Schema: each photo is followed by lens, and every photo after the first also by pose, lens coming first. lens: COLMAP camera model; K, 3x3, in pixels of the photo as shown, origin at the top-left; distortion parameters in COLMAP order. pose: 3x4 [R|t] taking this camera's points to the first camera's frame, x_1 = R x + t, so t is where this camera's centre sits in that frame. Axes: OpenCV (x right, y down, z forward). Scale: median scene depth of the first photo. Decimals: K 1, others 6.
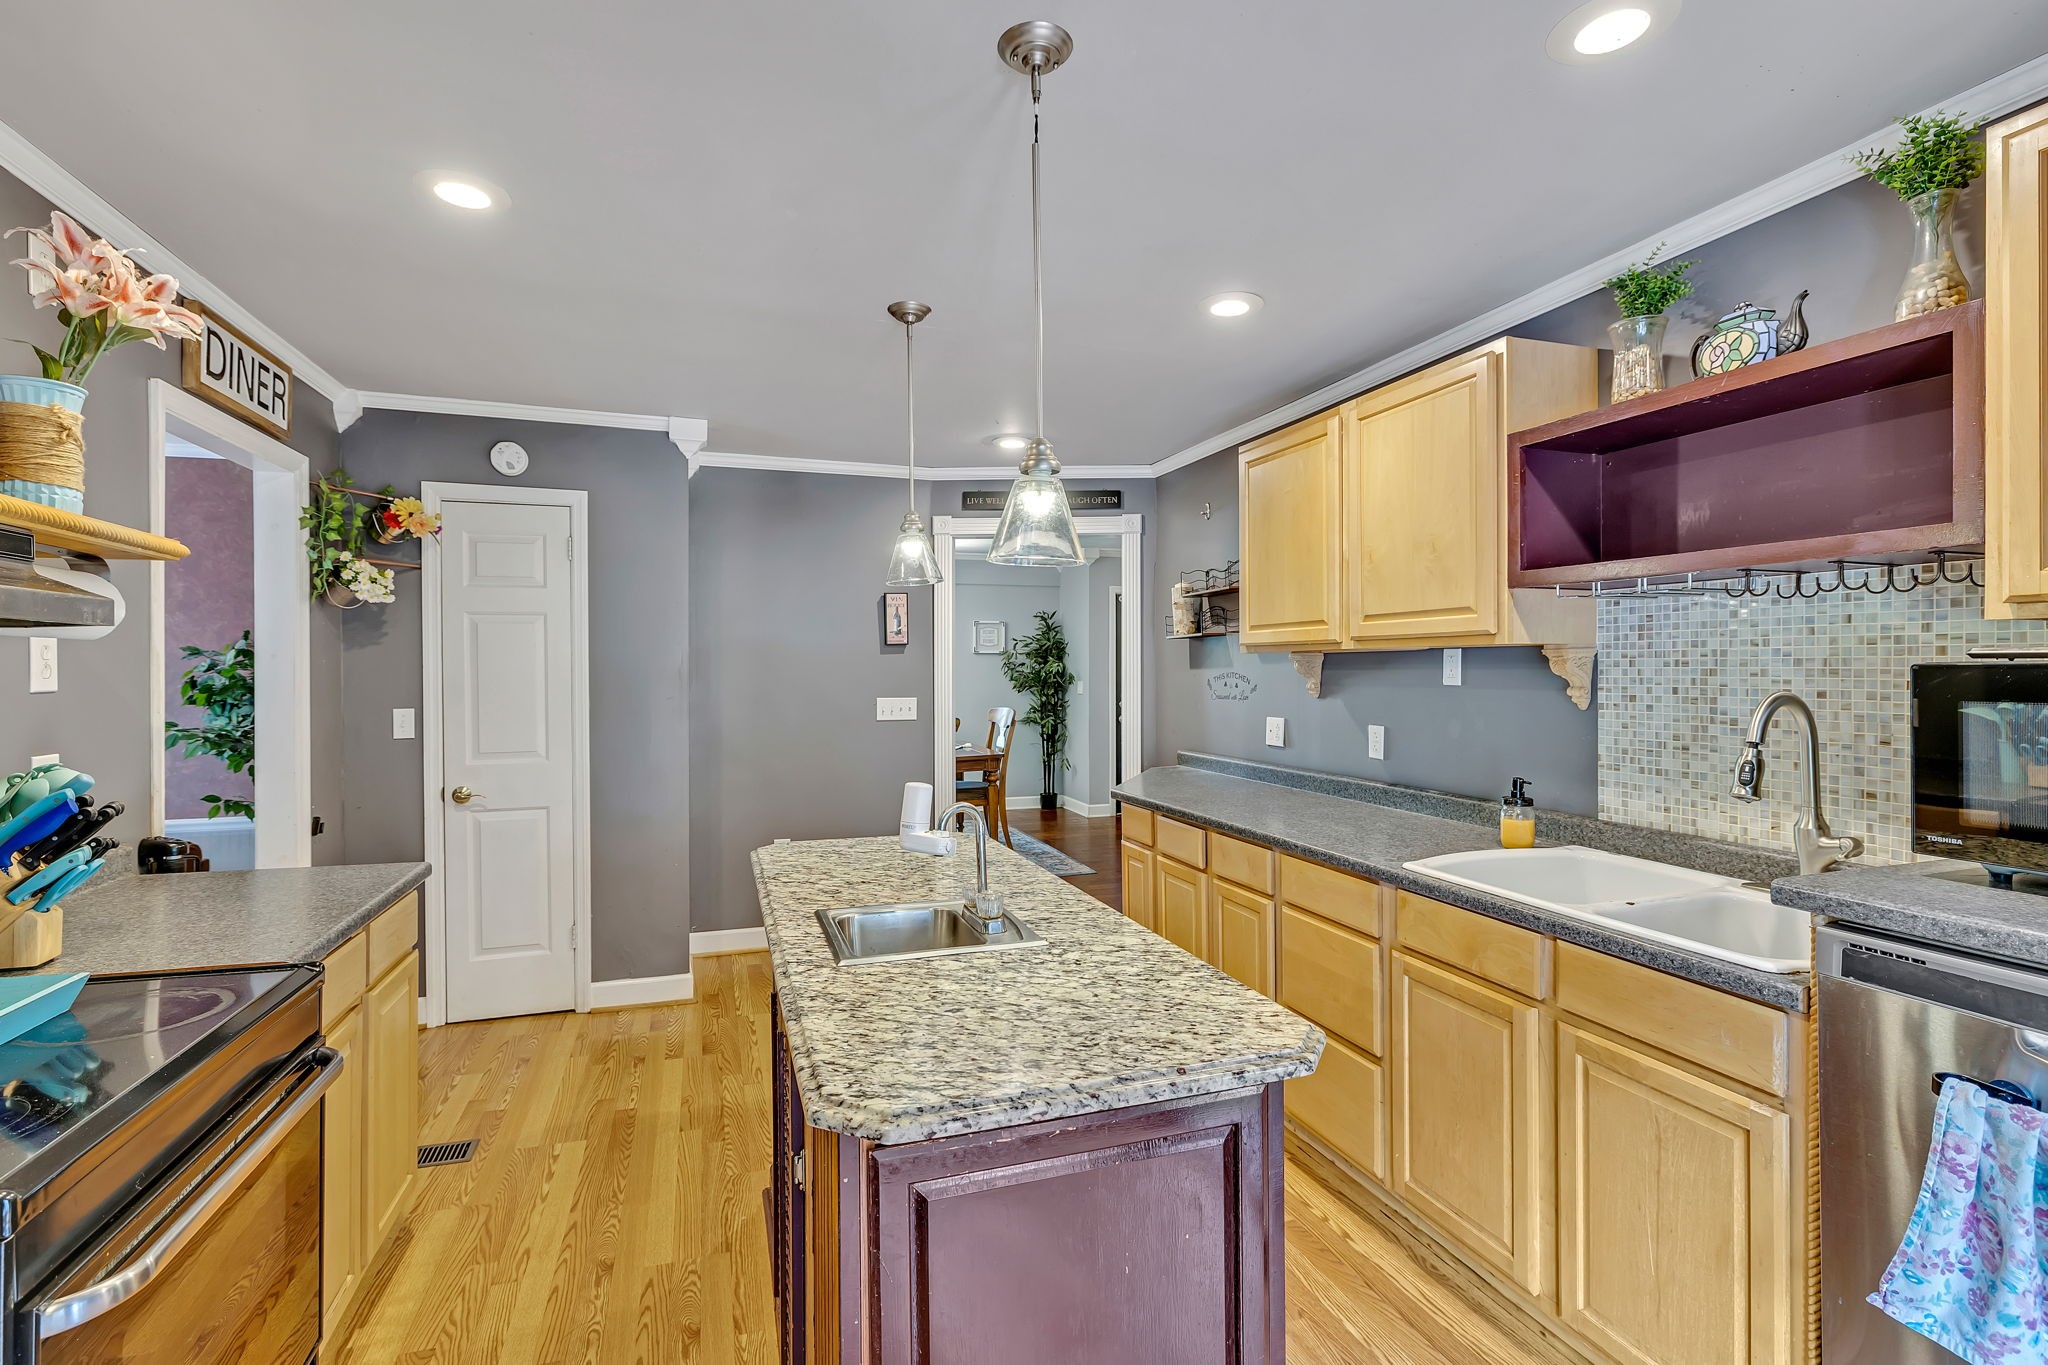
lens RADIAL K [[934.0, 0, 1013.6], [0, 934.0, 670.1], [0, 0, 1]] dist [-0.009424, 0.000369]
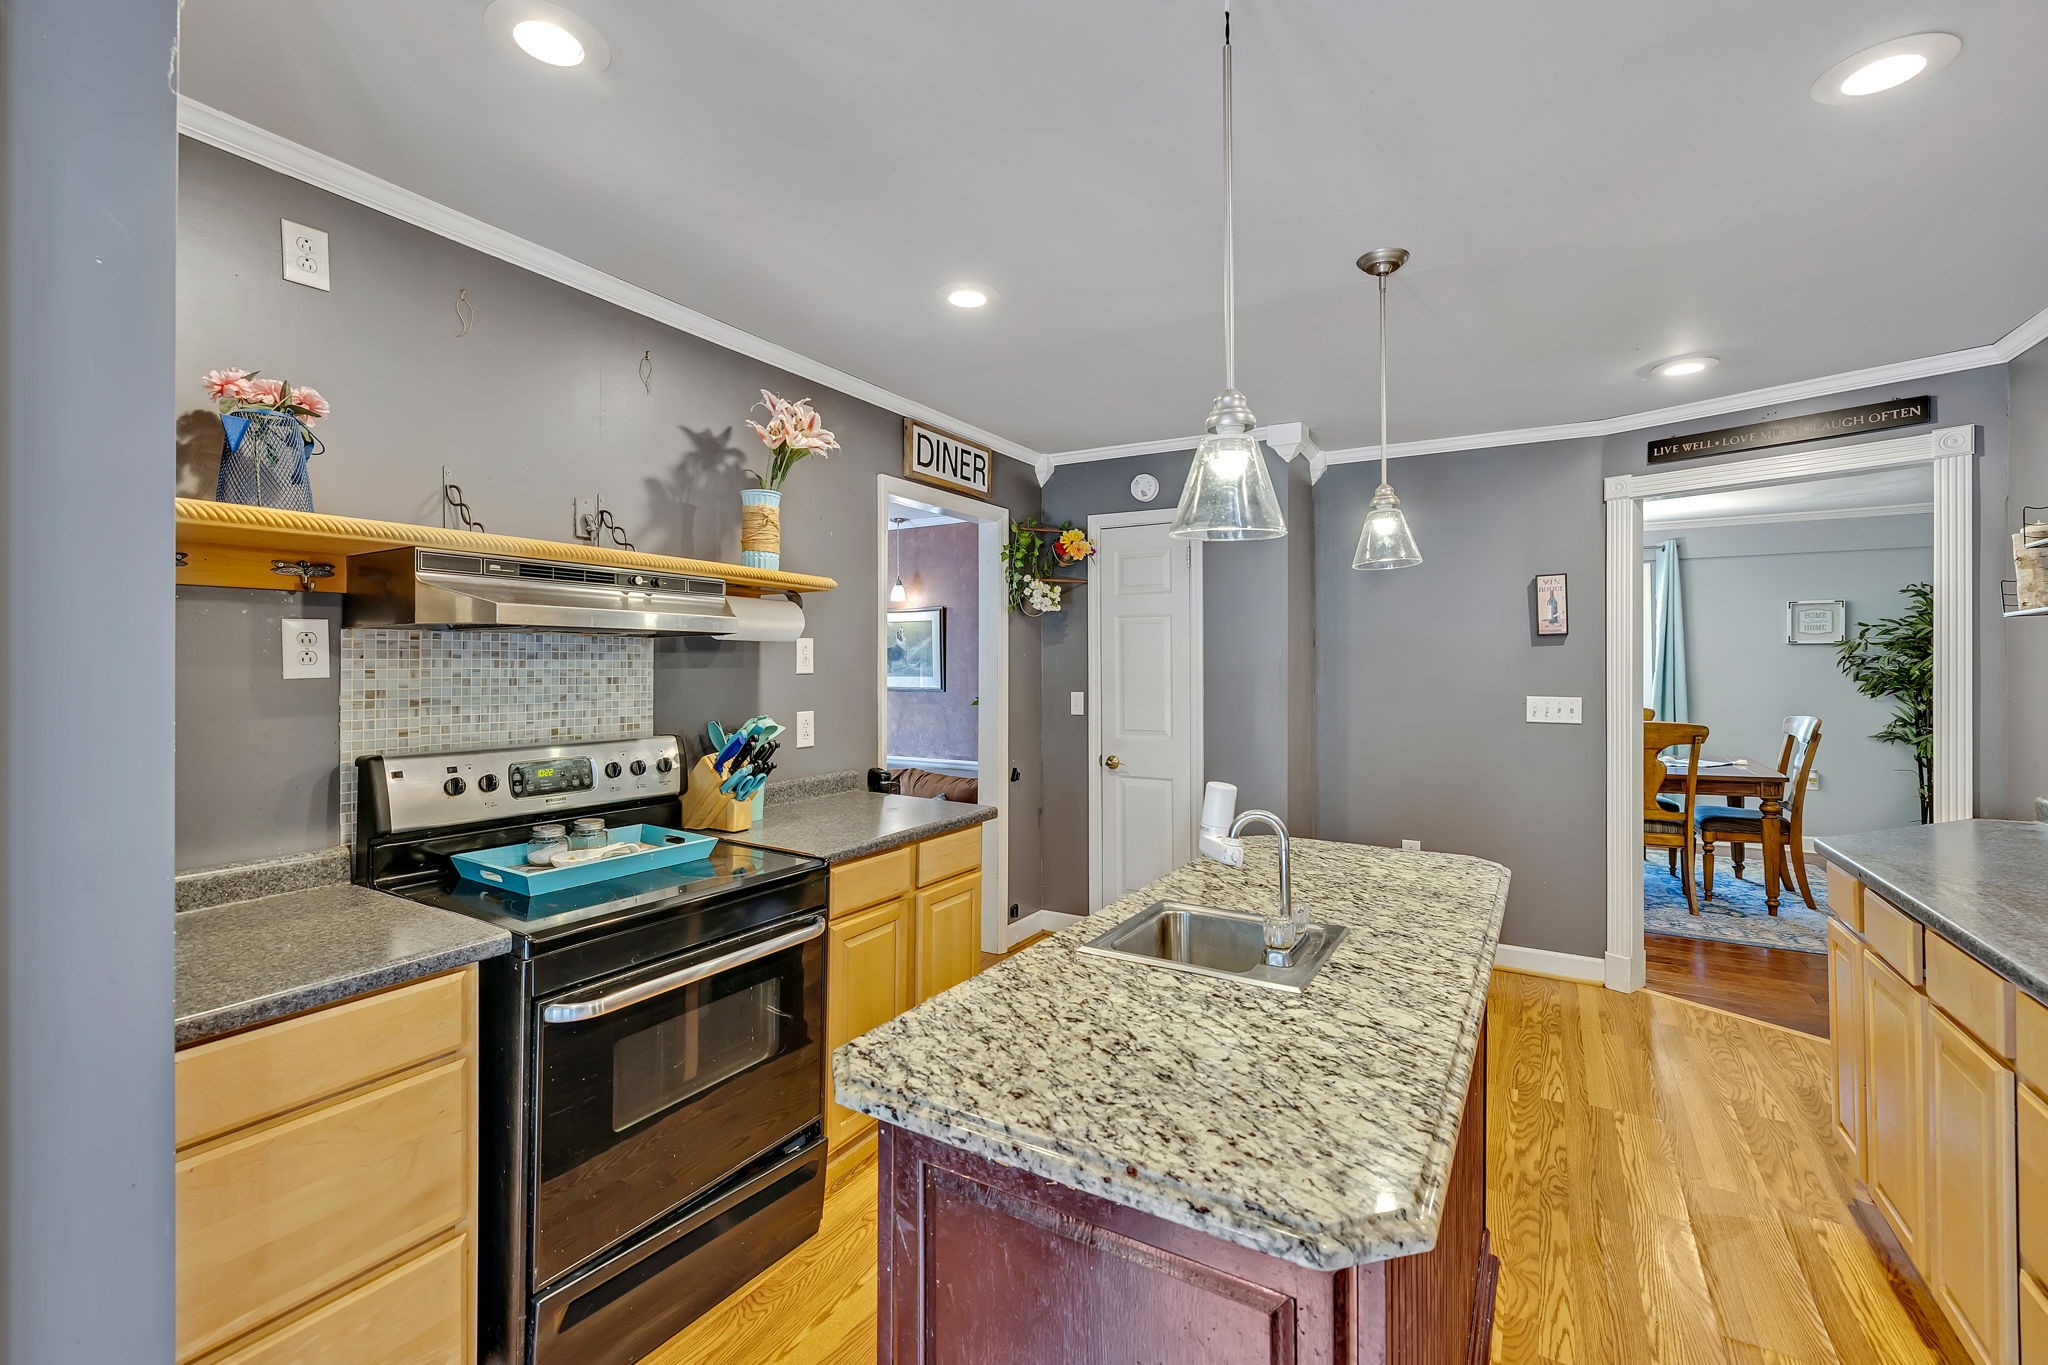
lens RADIAL K [[869.9, 0, 1018.3], [0, 869.9, 662.1], [0, 0, 1]] dist [0.000494, 0.000110]
pose [[0.652329, 0.002819, -0.757931, 0.333979], [-0.004828, 0.999988, -0.000437, 0.001061], [0.757921, 0.003944, 0.652335, 0.222472]]
